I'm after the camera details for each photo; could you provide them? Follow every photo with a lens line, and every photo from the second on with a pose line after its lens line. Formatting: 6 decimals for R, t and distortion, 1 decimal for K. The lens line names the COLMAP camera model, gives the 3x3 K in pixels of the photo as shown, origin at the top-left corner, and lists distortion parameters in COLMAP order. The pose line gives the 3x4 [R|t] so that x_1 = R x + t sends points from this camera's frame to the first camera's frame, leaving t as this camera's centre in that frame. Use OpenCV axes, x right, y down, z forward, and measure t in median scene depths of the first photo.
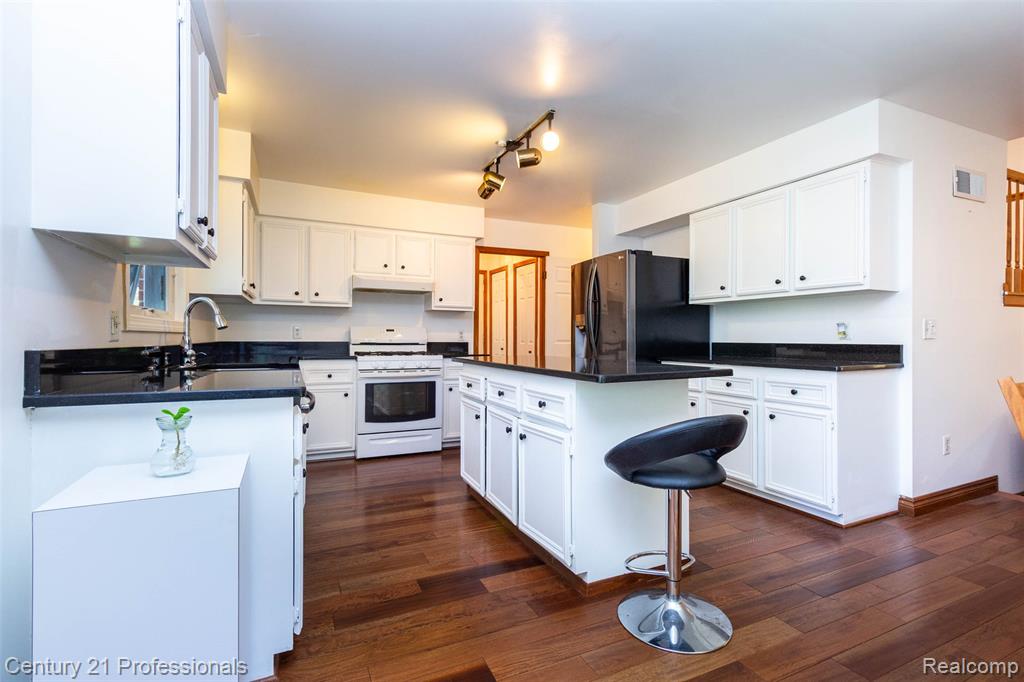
lens RADIAL K [[478.9, 0, 514.3], [0, 478.9, 337.6], [0, 0, 1]] dist [0.000263, -0.000017]
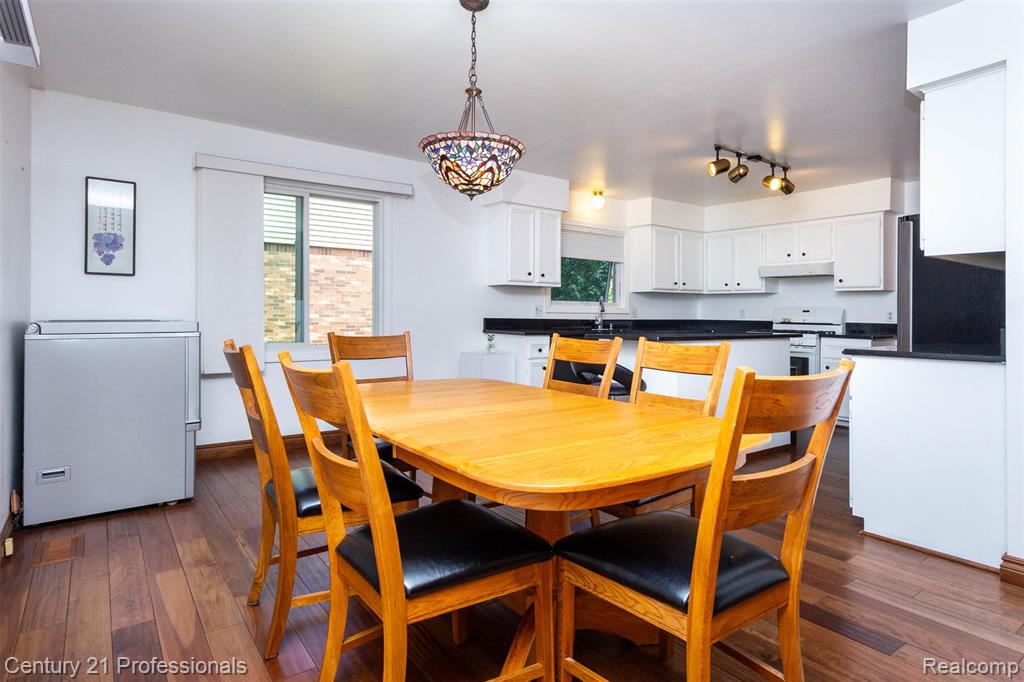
lens RADIAL K [[577.5, 0, 516.5], [0, 577.5, 314.1], [0, 0, 1]] dist [0.001110, 0.000324]
pose [[0.184789, 0.001522, -0.982777, 0.968359], [-0.009575, 0.999954, -0.000252, -0.001336], [0.982732, 0.009456, 0.184795, 0.100120]]
